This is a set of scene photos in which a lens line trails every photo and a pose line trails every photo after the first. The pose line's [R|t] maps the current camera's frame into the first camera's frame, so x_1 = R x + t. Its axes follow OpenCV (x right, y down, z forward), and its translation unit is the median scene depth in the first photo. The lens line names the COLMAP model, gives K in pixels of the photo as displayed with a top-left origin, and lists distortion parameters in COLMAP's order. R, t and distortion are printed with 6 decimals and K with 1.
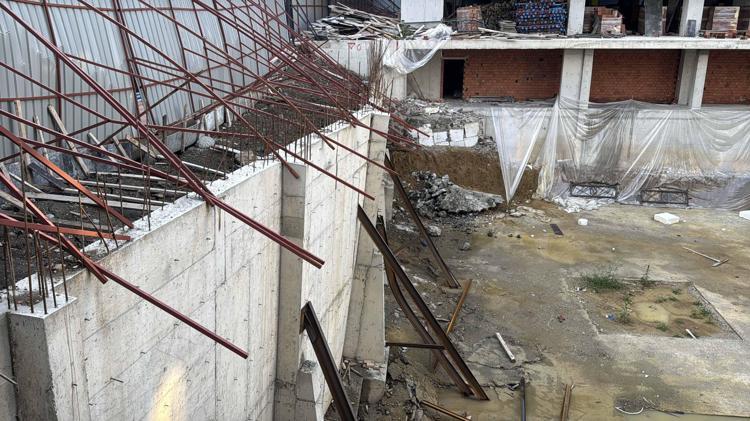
lens RADIAL K [[636.2, 0, 372.5], [0, 636.2, 199.6], [0, 0, 1]] dist [0.124368, 0.000015]
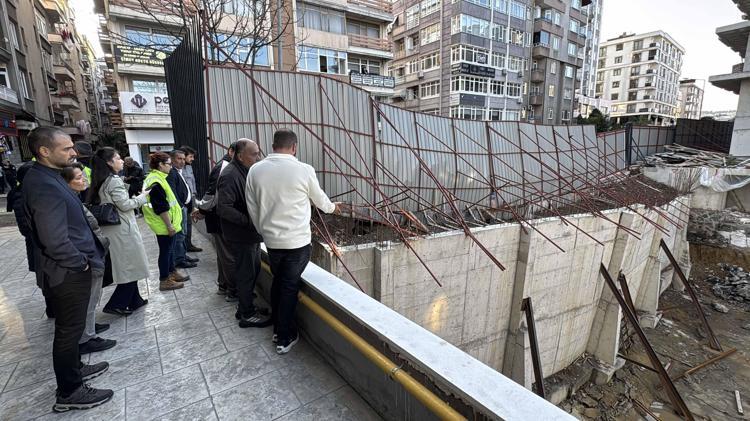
lens RADIAL K [[342.3, 0, 375.0], [0, 342.3, 210.5], [0, 0, 1]] dist [-0.000129, 0.000091]
pose [[0.658559, 0.118287, -0.743174, 0.151987], [-0.194929, 0.980676, -0.016647, 0.002328], [0.726844, 0.155830, 0.668891, -0.048872]]
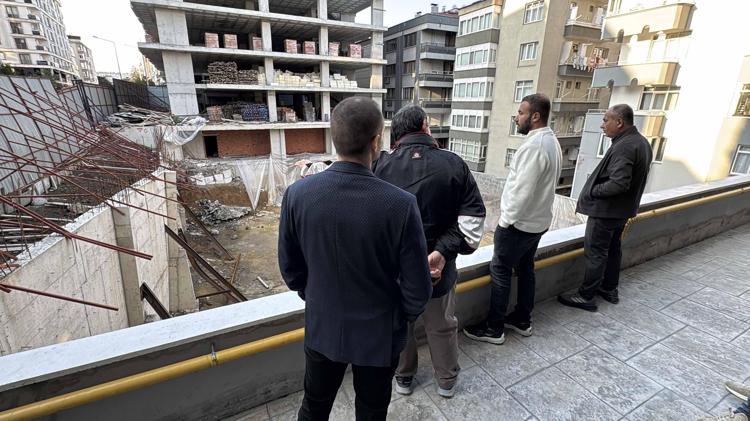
lens RADIAL K [[342.3, 0, 375.0], [0, 342.3, 210.5], [0, 0, 1]] dist [-0.000129, 0.000091]
pose [[0.845603, -0.155481, 0.510668, -0.004660], [0.147381, 0.987459, 0.056604, 0.001313], [-0.513064, 0.027399, 0.857913, -0.066517]]
